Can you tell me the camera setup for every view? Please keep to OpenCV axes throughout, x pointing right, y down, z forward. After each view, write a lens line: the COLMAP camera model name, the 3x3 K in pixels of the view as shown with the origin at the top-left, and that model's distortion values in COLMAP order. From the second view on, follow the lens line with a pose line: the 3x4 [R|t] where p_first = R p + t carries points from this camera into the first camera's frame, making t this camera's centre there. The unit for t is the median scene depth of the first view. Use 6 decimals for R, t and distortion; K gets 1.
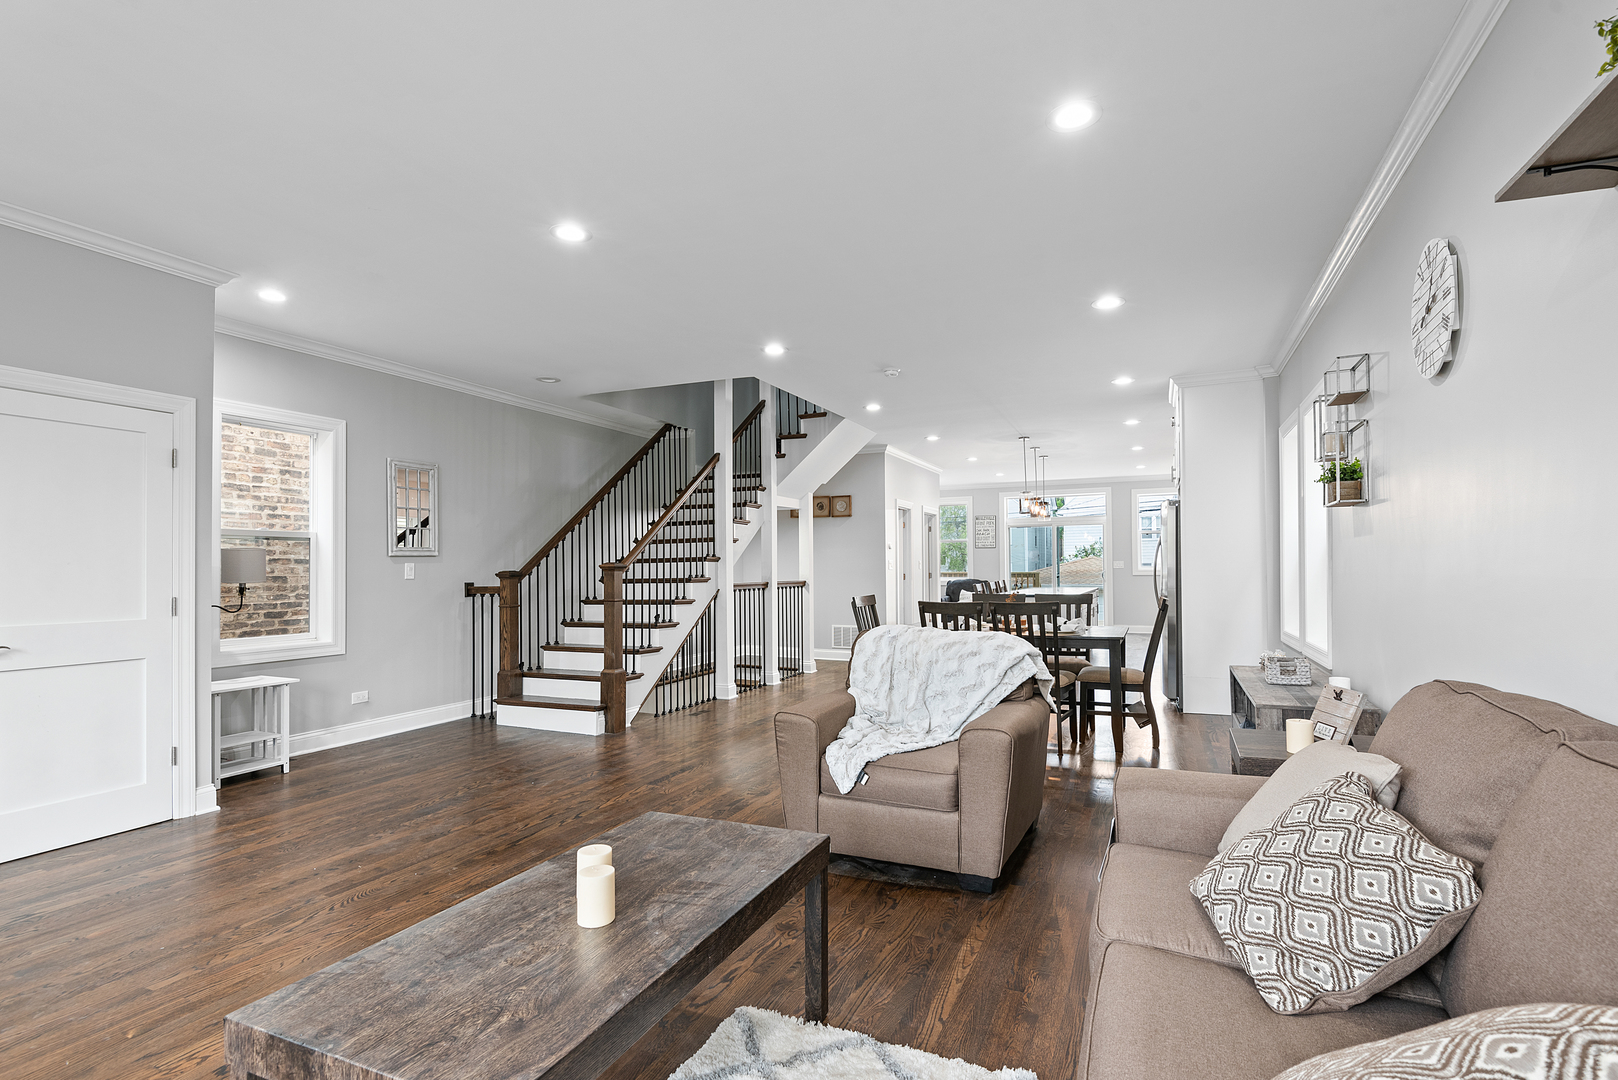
lens RADIAL K [[781.3, 0, 813.2], [0, 781.3, 561.8], [0, 0, 1]] dist [0.041307, -0.037828]
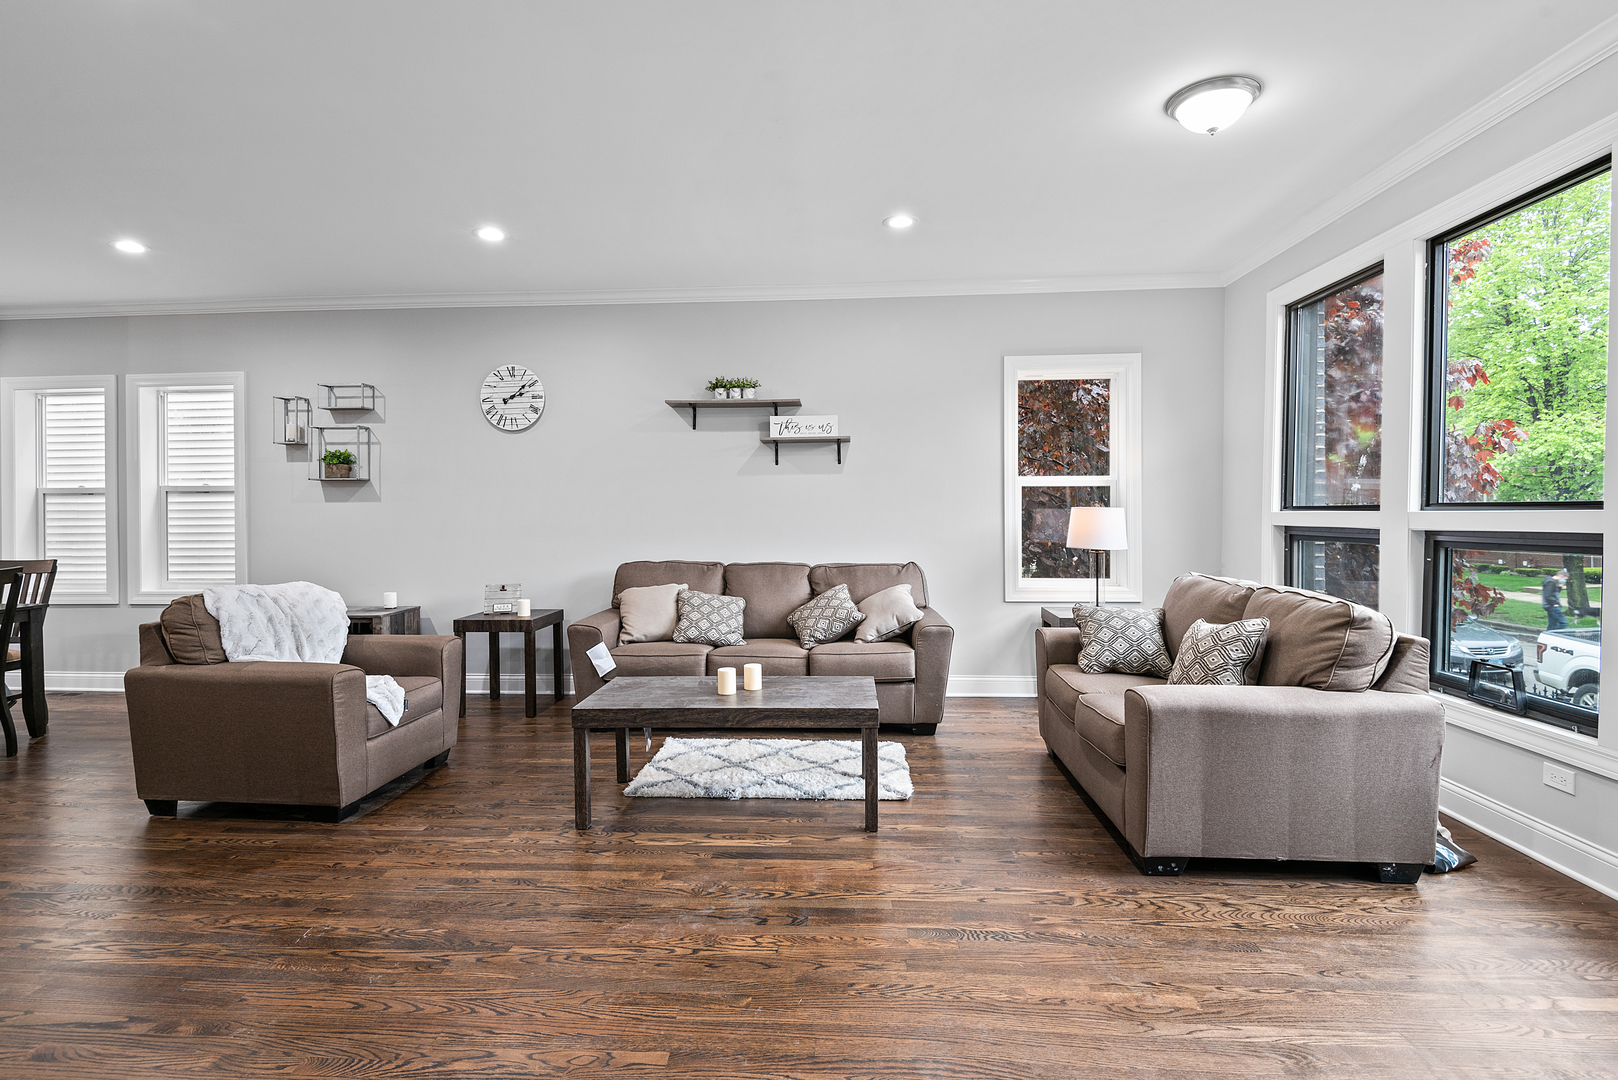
lens RADIAL K [[767.1, 0, 806.3], [0, 767.1, 518.5], [0, 0, 1]] dist [0.022891, -0.000298]
pose [[-0.346292, 0.010078, 0.938073, -0.504218], [-0.000061, 0.999942, -0.010765, 0.007381], [-0.938127, -0.003785, -0.346272, 0.357072]]
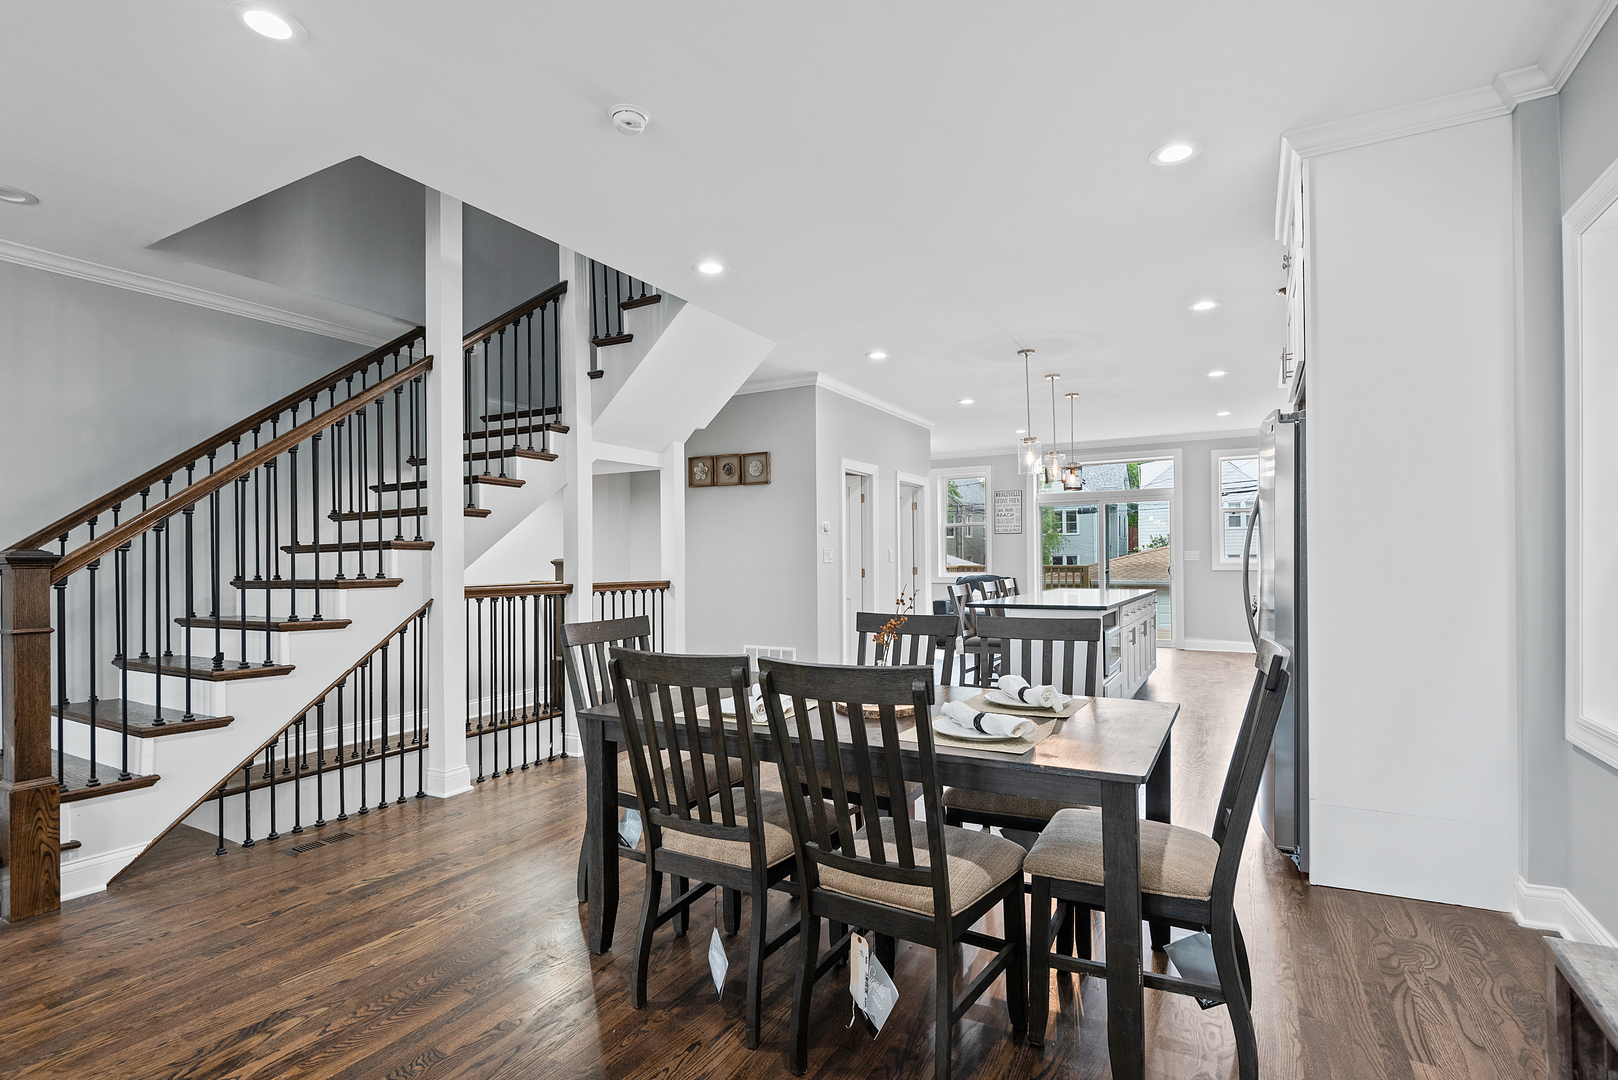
lens RADIAL K [[781.3, 0, 813.2], [0, 781.3, 561.8], [0, 0, 1]] dist [0.041307, -0.037828]
pose [[0.995877, -0.001331, -0.090707, 0.202800], [0.002191, 0.999954, 0.009388, 0.003457], [0.090690, -0.009548, 0.995833, 0.468585]]
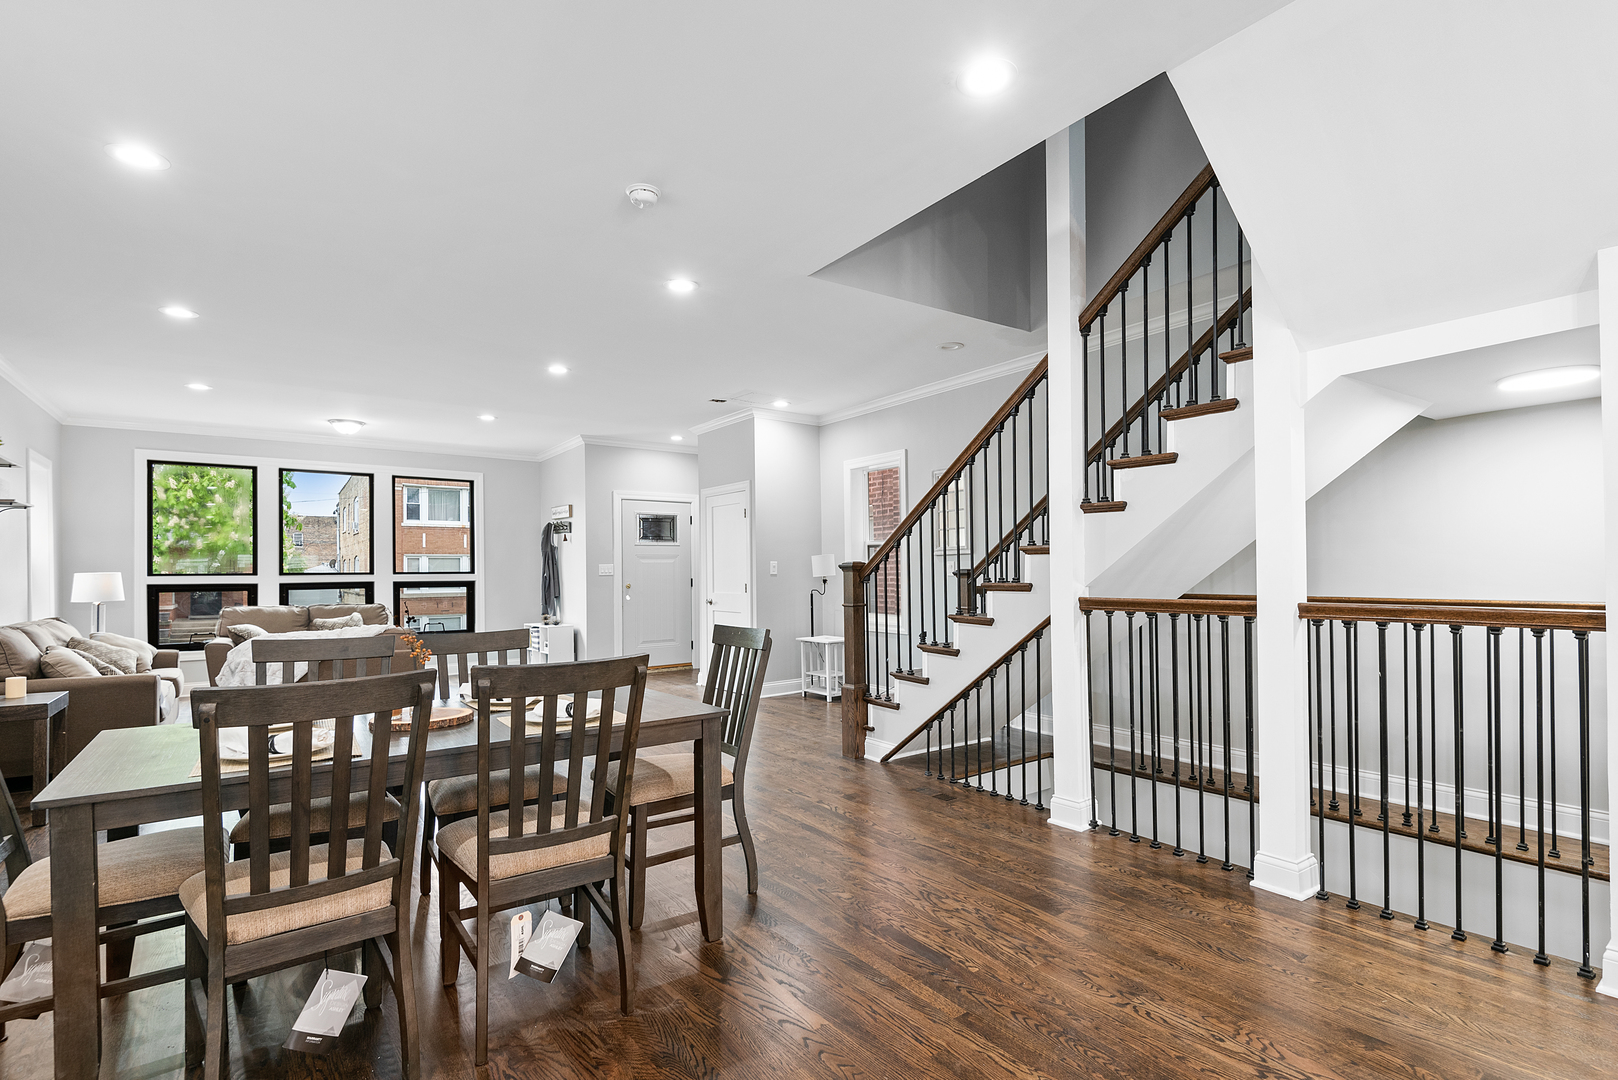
lens RADIAL K [[768.4, 0, 803.3], [0, 768.4, 567.5], [0, 0, 1]] dist [0.015258, -0.000090]
pose [[-0.524295, 0.009682, -0.851481, 0.401885], [0.018712, 0.999825, -0.000153, 0.005573], [0.851331, -0.016013, -0.524385, 1.129237]]
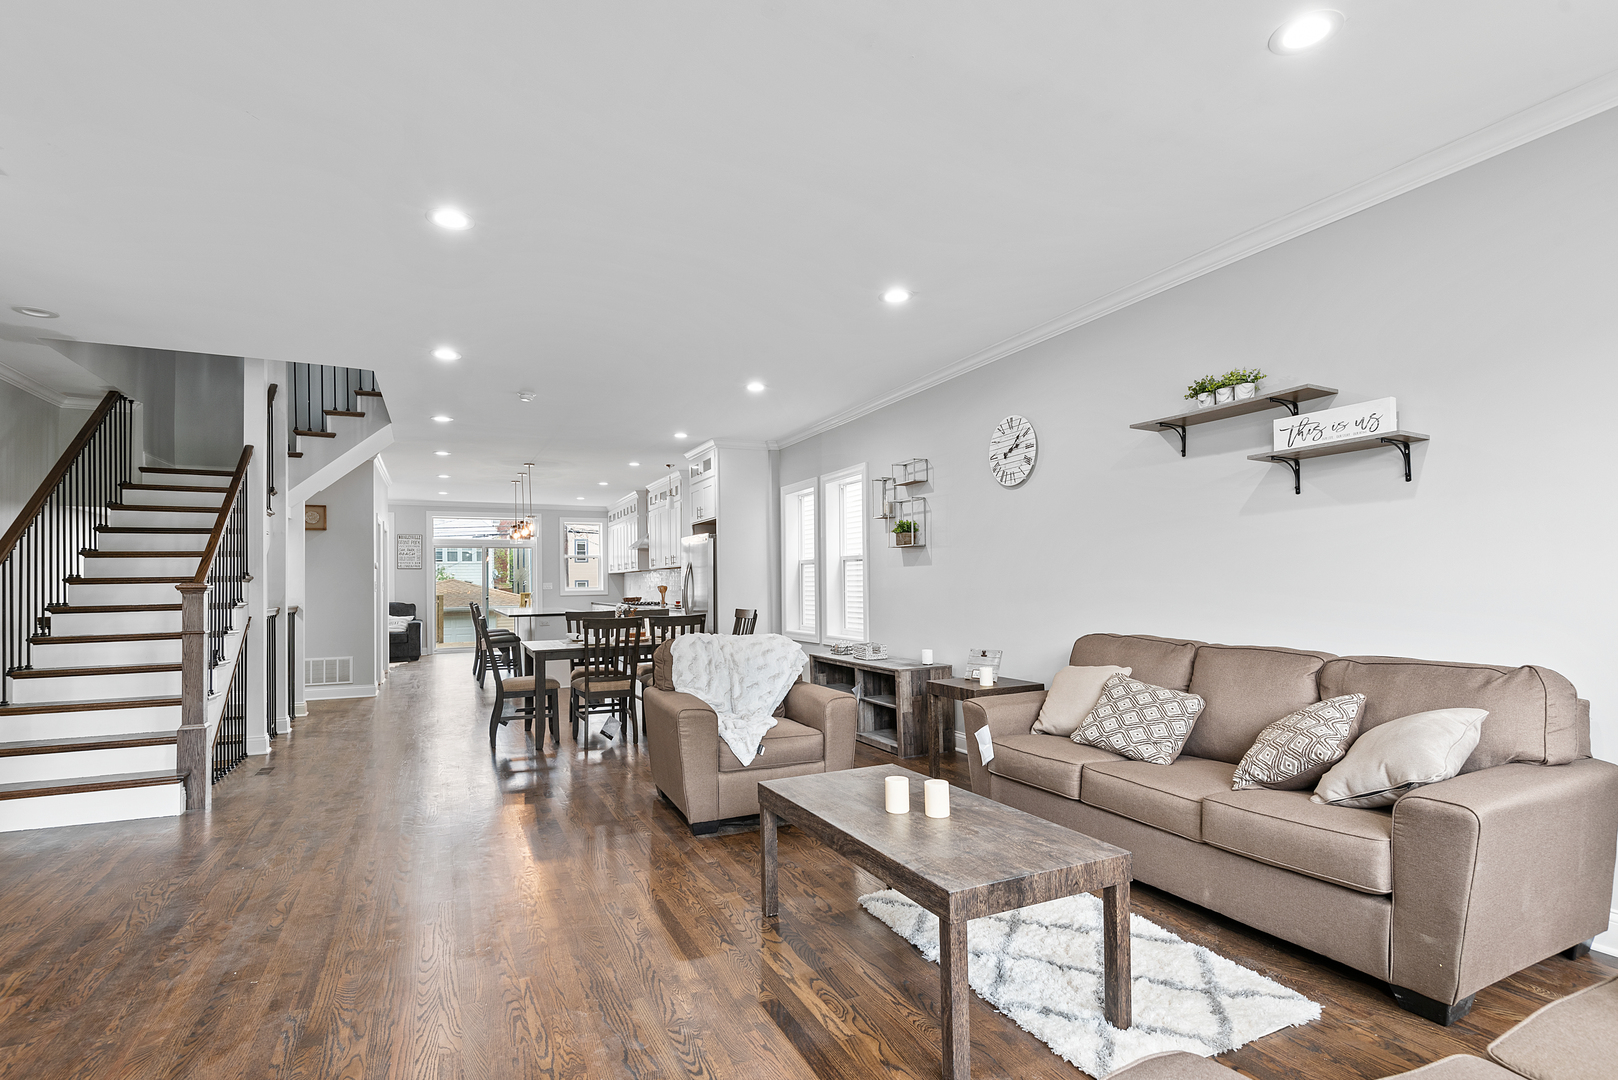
lens RADIAL K [[781.3, 0, 813.2], [0, 781.3, 561.8], [0, 0, 1]] dist [0.041307, -0.037828]
pose [[0.650290, 0.021385, 0.759385, -0.360913], [0.000733, 0.999586, -0.028777, 0.003115], [-0.759686, 0.019270, 0.650005, 0.044546]]
